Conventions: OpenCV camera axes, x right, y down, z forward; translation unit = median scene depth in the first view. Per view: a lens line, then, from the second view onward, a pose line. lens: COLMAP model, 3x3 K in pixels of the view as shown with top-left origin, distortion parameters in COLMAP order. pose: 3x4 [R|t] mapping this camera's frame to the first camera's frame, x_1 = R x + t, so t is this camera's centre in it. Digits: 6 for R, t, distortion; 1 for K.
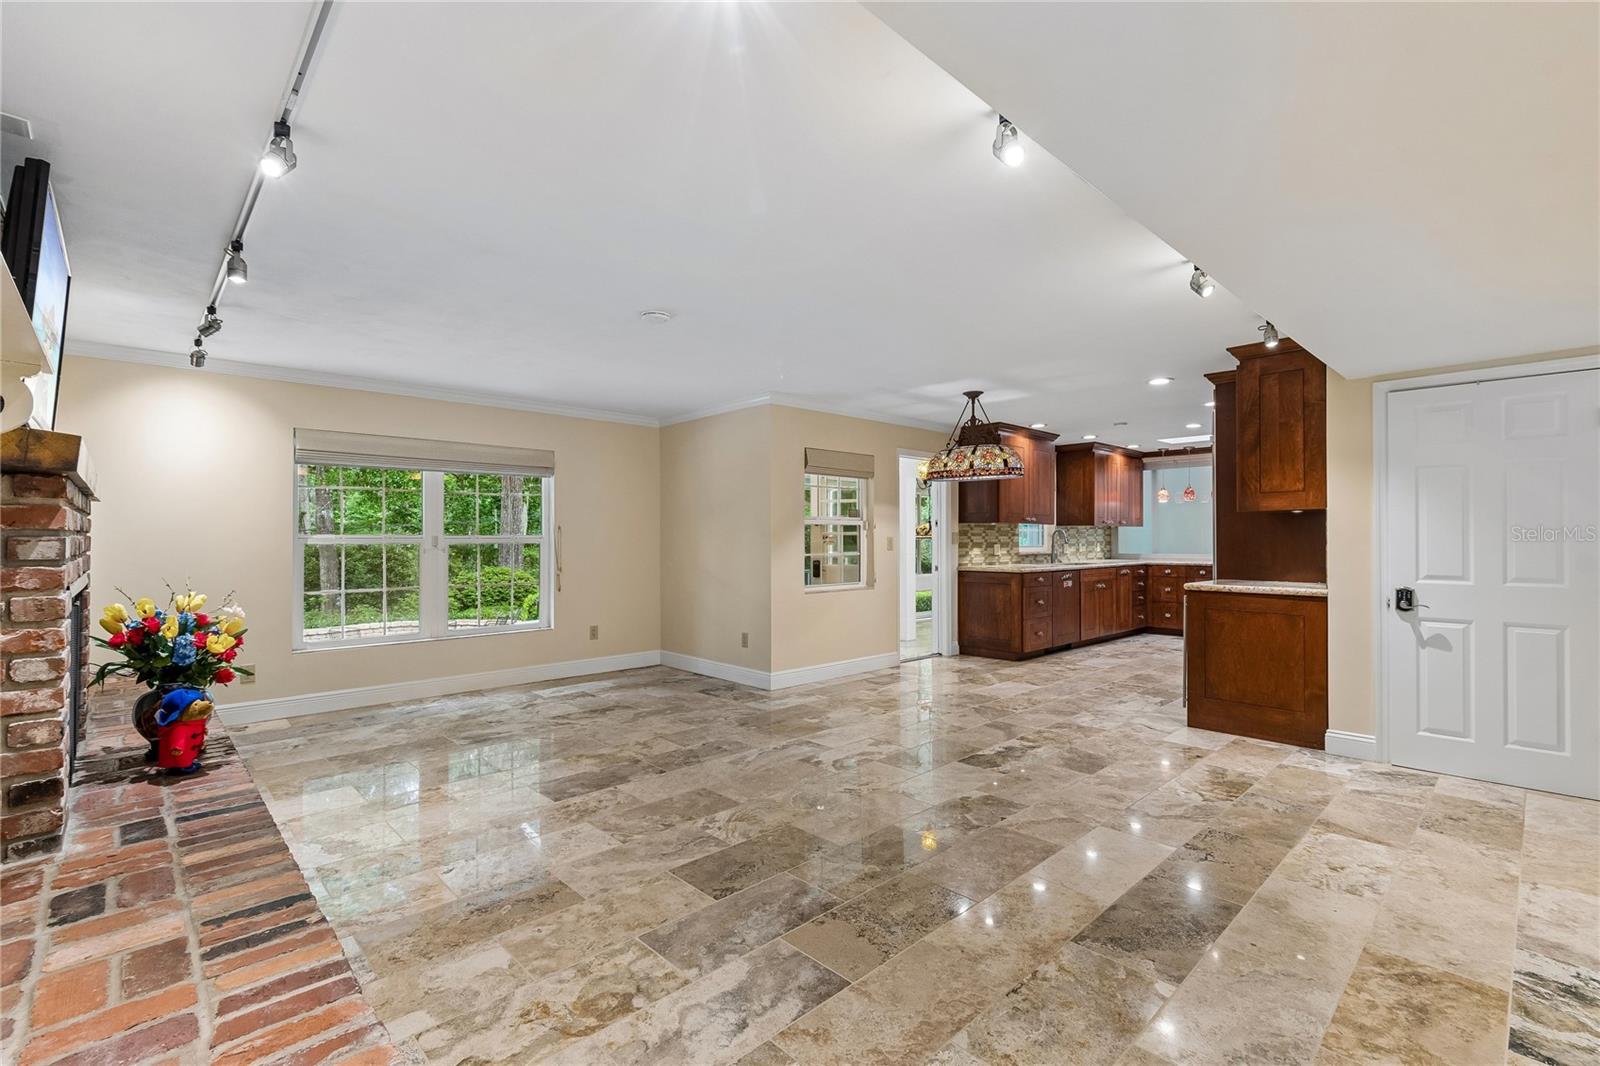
lens RADIAL K [[708.8, 0, 802.7], [0, 708.8, 537.3], [0, 0, 1]] dist [0.001984, -0.001695]
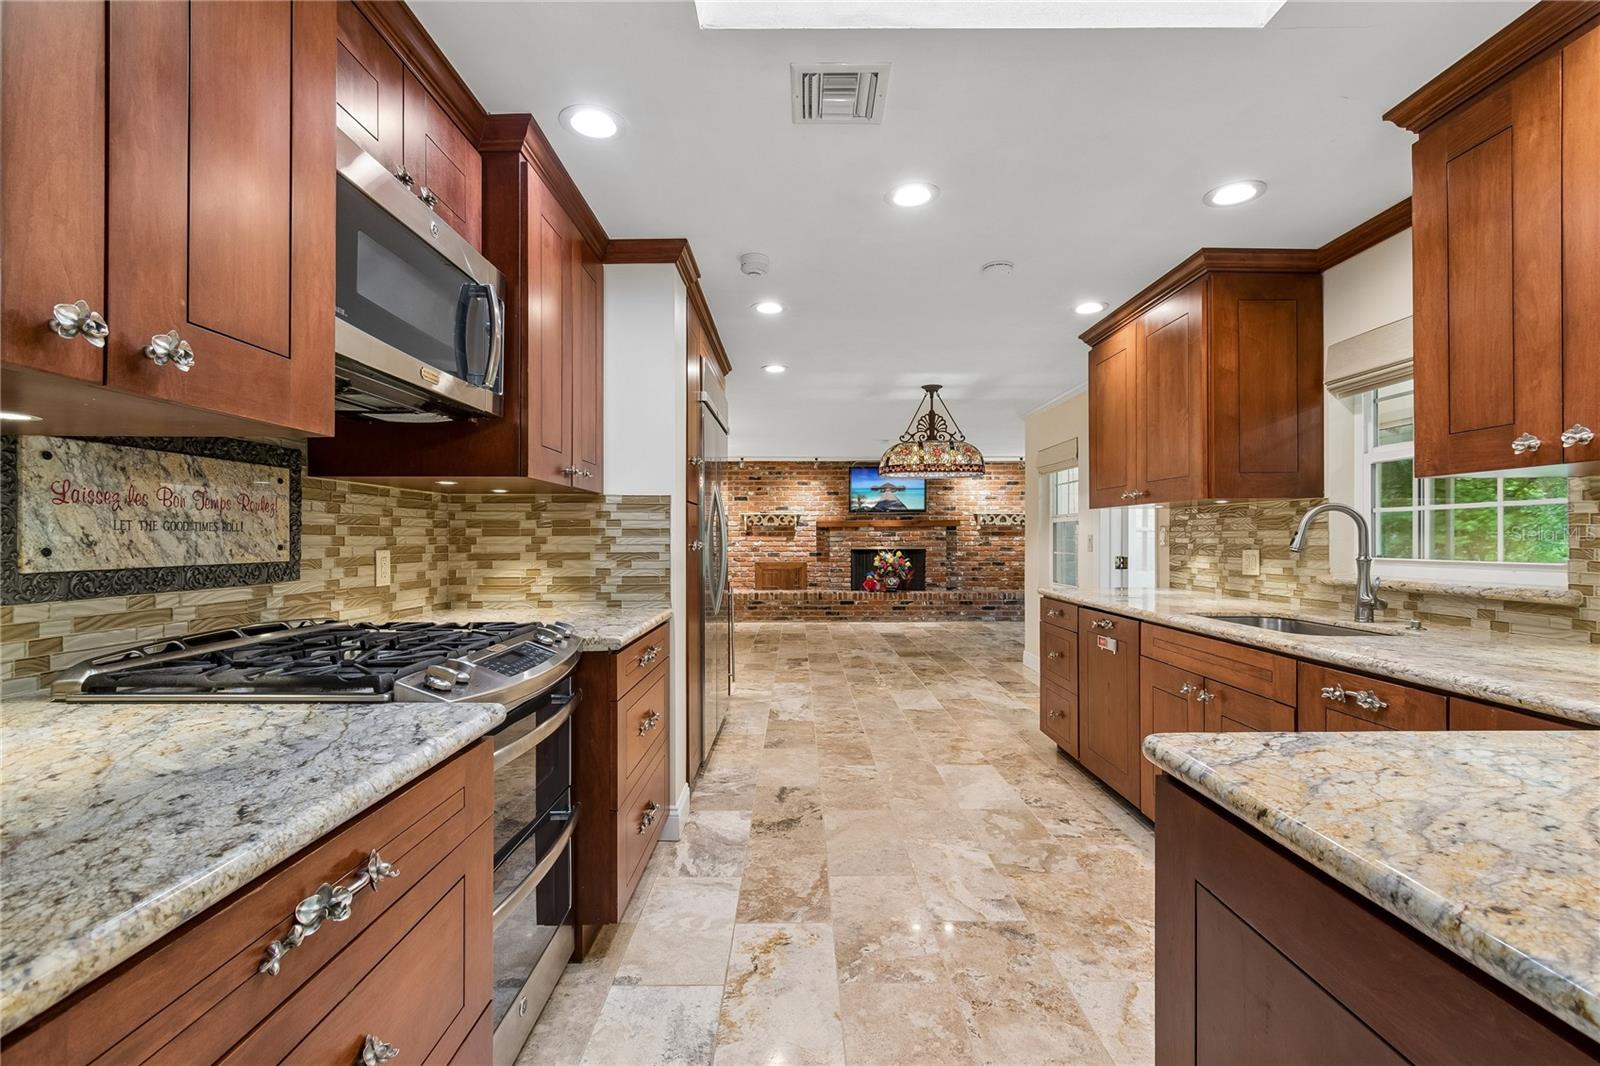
lens RADIAL K [[708.8, 0, 802.7], [0, 708.8, 537.3], [0, 0, 1]] dist [0.001984, -0.001695]
pose [[-0.685792, 0.003794, -0.727788, 1.760189], [0.005961, 0.999982, -0.000404, 0.002109], [0.727773, -0.004616, -0.685802, 2.526418]]
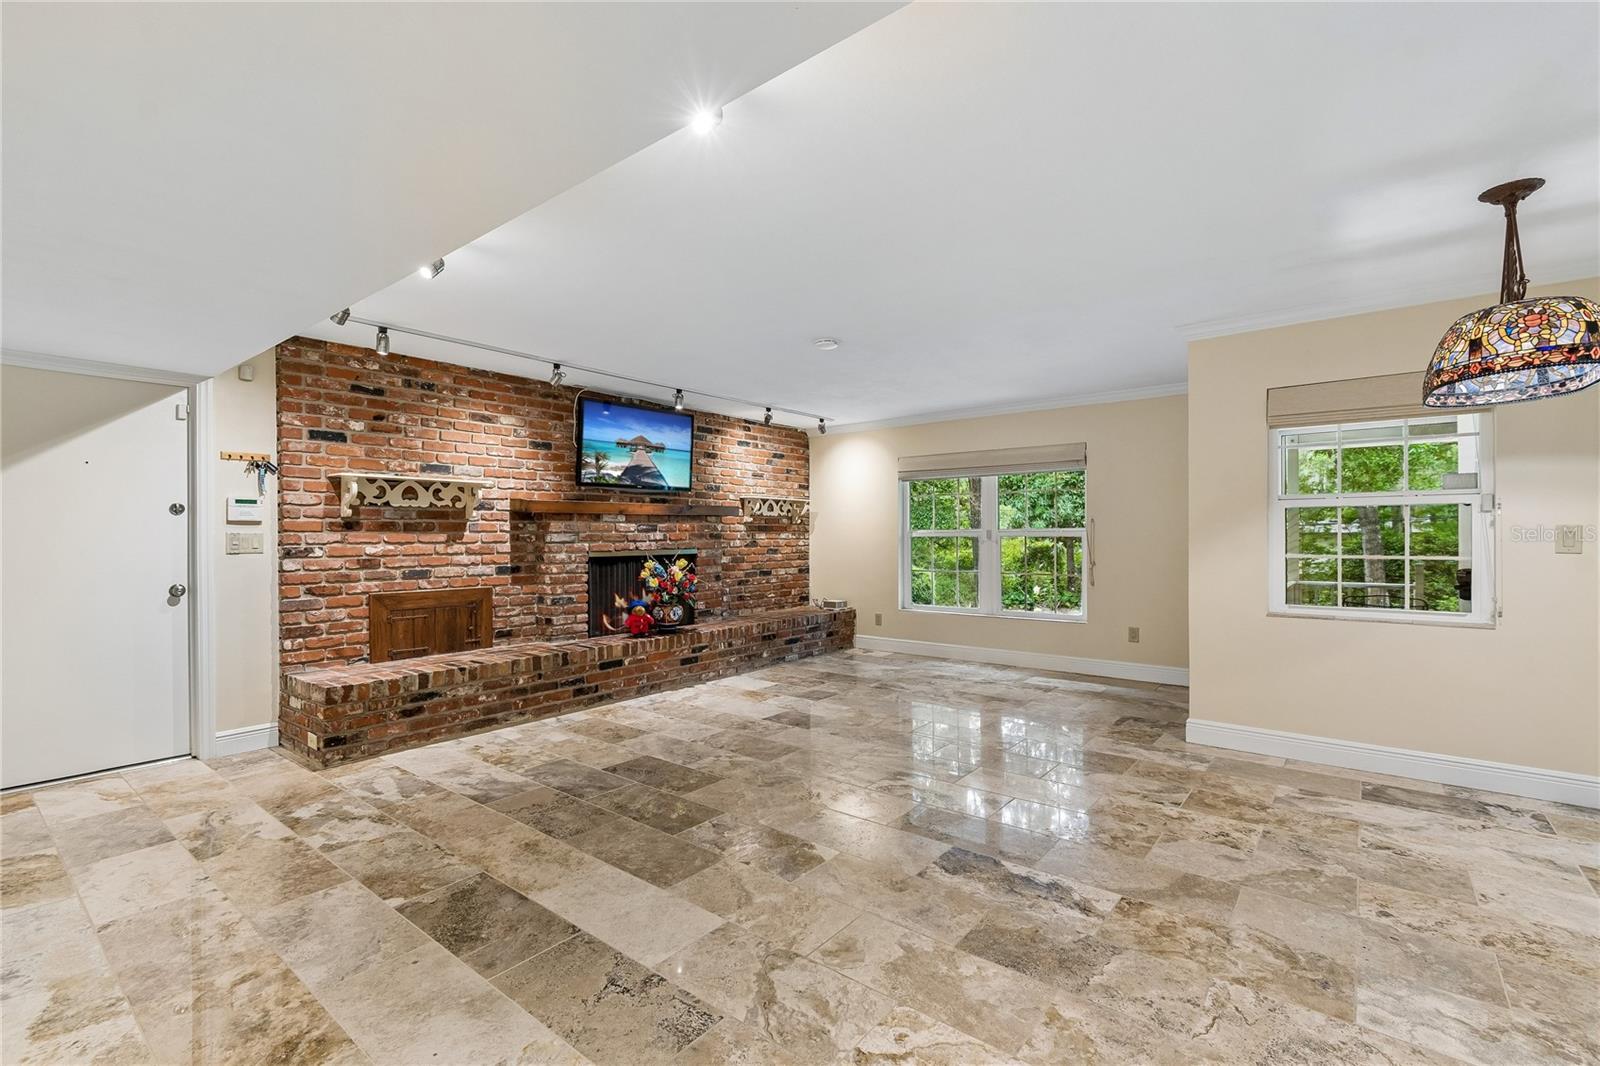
lens RADIAL K [[708.8, 0, 802.7], [0, 708.8, 537.3], [0, 0, 1]] dist [0.001984, -0.001695]
pose [[0.134638, 0.006186, -0.990876, 1.016904], [0.007058, 0.999949, 0.007202, 0.001660], [0.990870, -0.007964, 0.134587, 0.860962]]
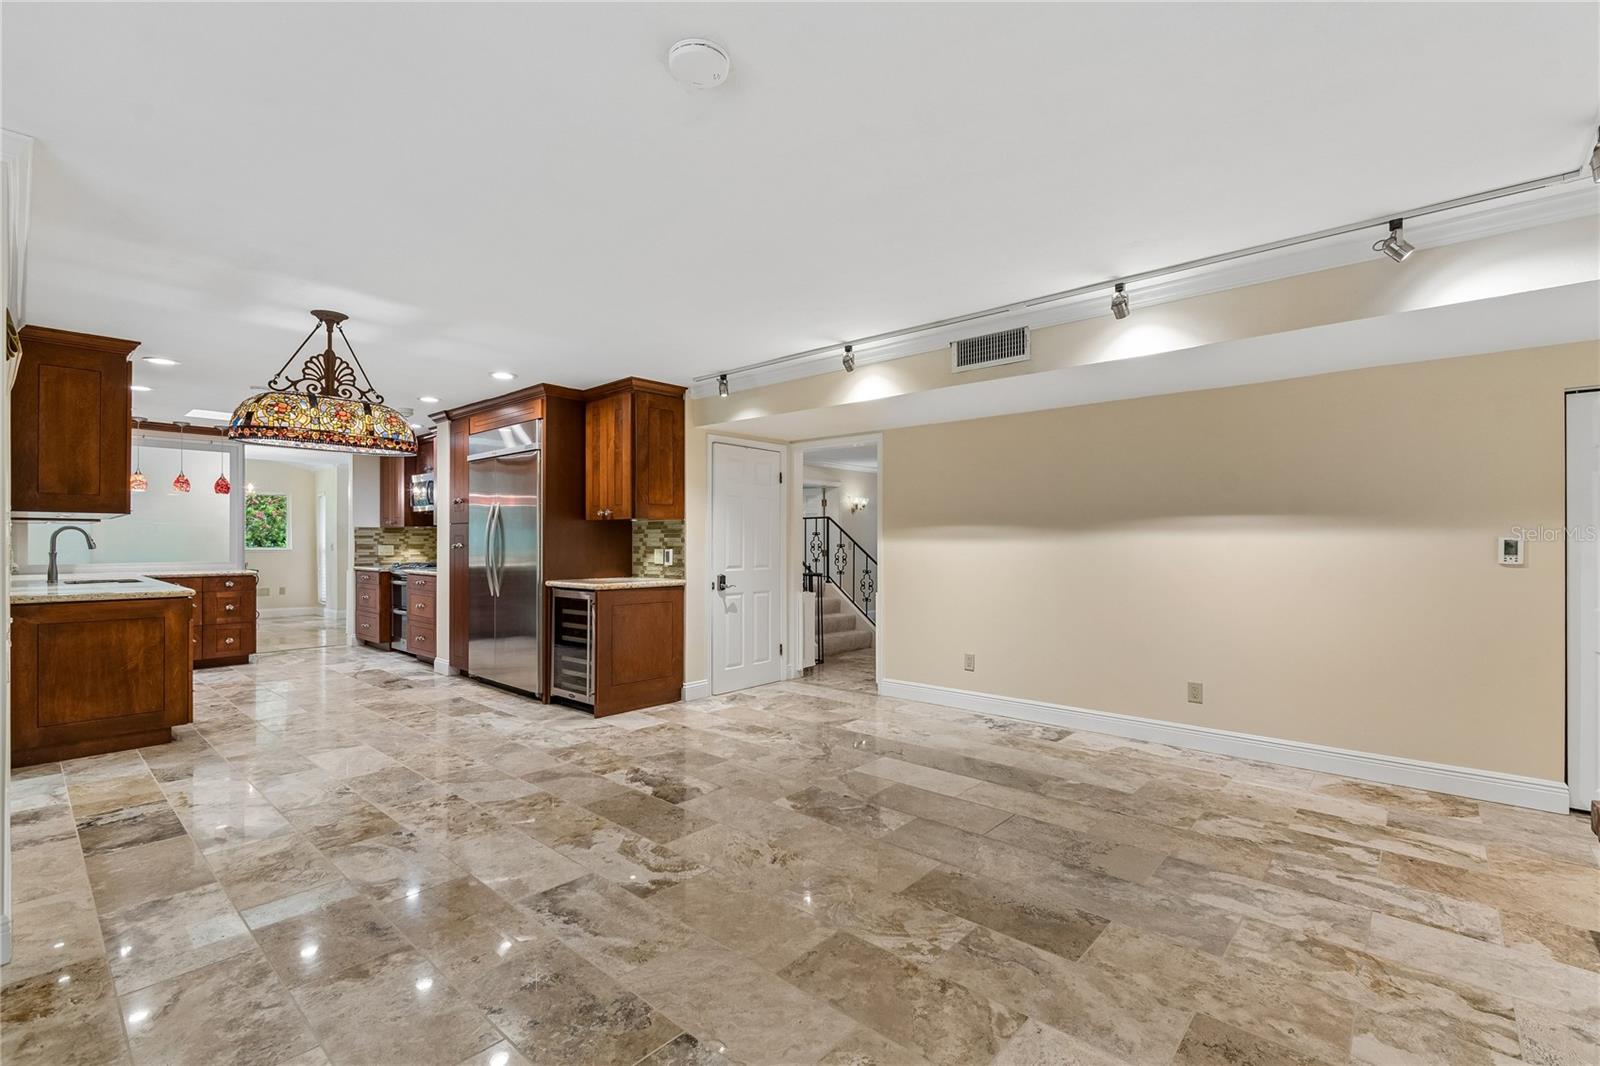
lens RADIAL K [[708.8, 0, 802.7], [0, 708.8, 537.3], [0, 0, 1]] dist [0.001984, -0.001695]
pose [[-0.079931, 0.008880, 0.996761, -0.727477], [-0.002048, 0.999957, -0.009073, 0.005692], [-0.996798, -0.002767, -0.079909, 1.041740]]
